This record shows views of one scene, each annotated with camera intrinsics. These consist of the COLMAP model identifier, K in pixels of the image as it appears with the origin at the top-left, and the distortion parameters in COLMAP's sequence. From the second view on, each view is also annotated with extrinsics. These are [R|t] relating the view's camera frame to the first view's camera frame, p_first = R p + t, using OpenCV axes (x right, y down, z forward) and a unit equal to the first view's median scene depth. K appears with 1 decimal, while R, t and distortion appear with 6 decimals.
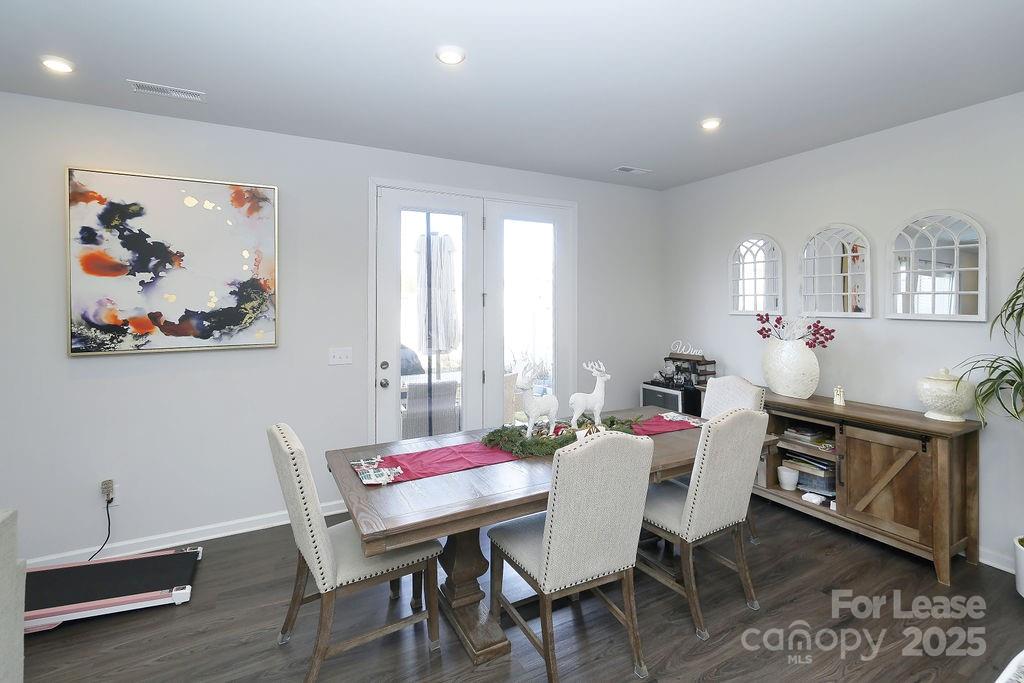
lens RADIAL K [[465.0, 0, 511.2], [0, 465.0, 301.1], [0, 0, 1]] dist [-0.000266, 0.000396]
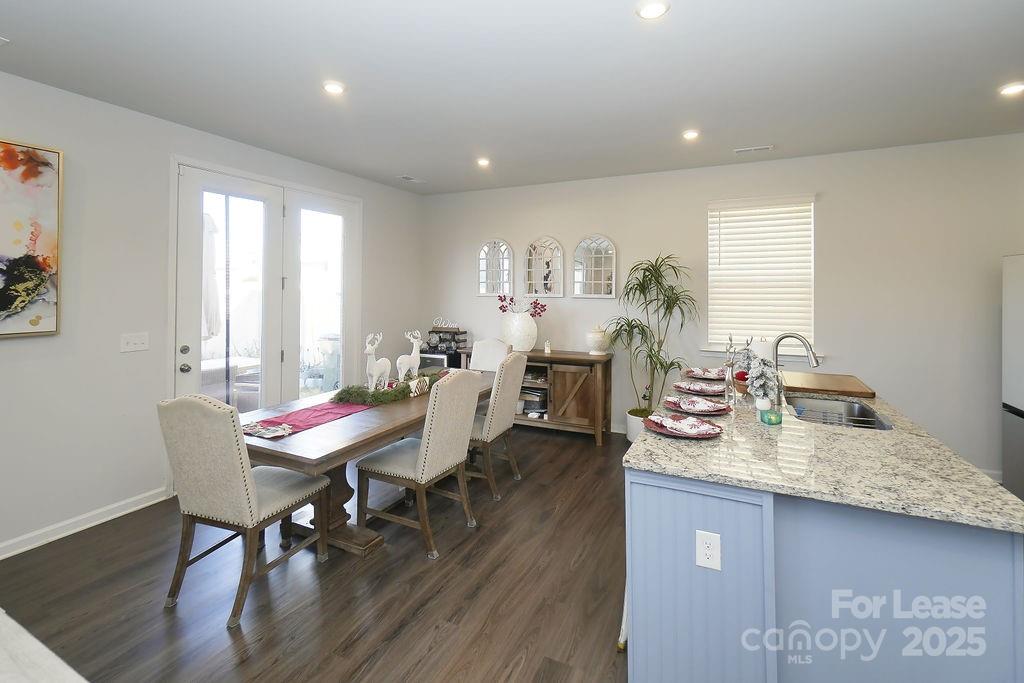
lens RADIAL K [[475.0, 0, 509.4], [0, 475.0, 287.6], [0, 0, 1]] dist [-0.000616, 0.000021]
pose [[0.807386, 0.005880, 0.589995, -0.353022], [-0.007077, 0.999975, -0.000282, 0.004898], [-0.589982, -0.003948, 0.807407, -0.221244]]
